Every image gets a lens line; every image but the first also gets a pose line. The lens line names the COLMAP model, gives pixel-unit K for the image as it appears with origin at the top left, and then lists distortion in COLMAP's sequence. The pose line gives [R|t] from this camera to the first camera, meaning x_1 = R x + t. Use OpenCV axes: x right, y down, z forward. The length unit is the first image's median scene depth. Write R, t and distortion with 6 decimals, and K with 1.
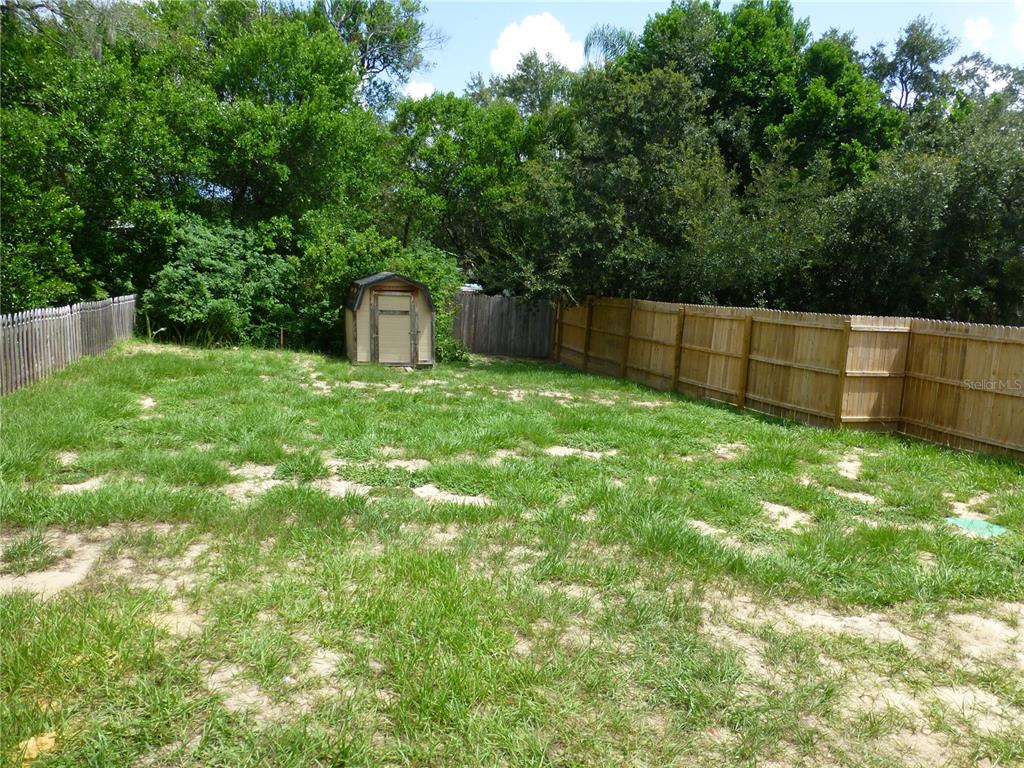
lens RADIAL K [[730.9, 0, 512.0], [0, 730.9, 384.0], [0, 0, 1]] dist [-0.032119, -0.002261]
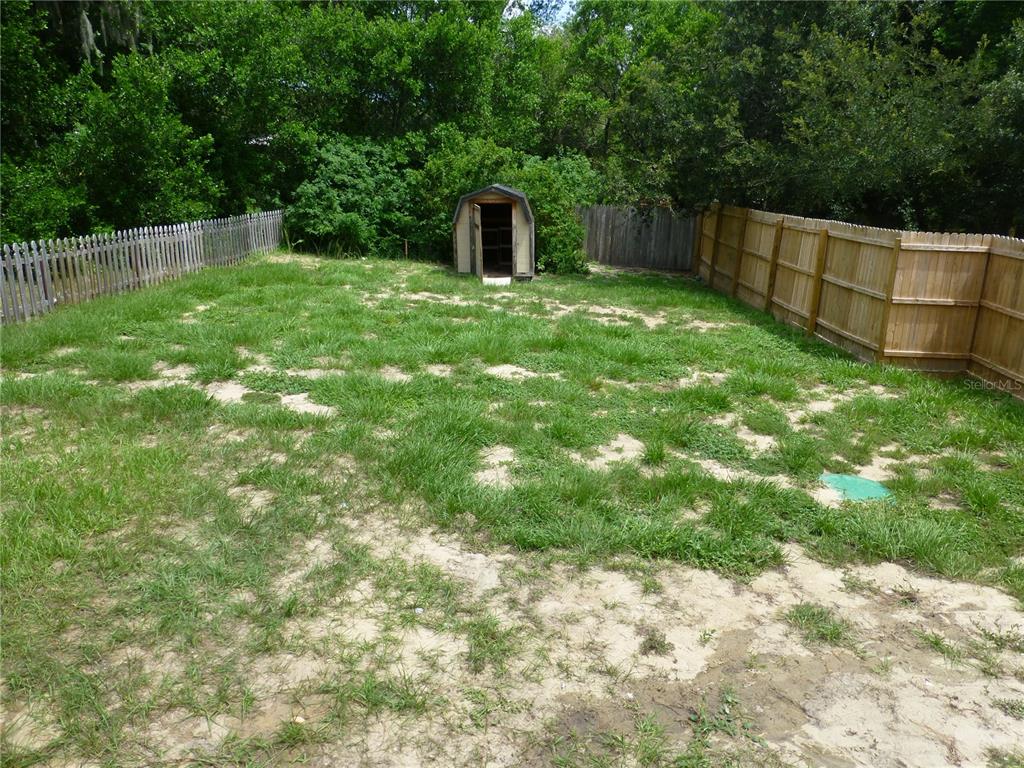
lens RADIAL K [[730.8, 0, 526.7], [0, 730.8, 389.0], [0, 0, 1]] dist [-0.038502, -0.006345]
pose [[0.943414, 0.068780, -0.324407, 0.257844], [-0.024829, 0.990159, 0.137727, -0.013332], [0.330687, -0.121878, 0.935837, 0.033273]]
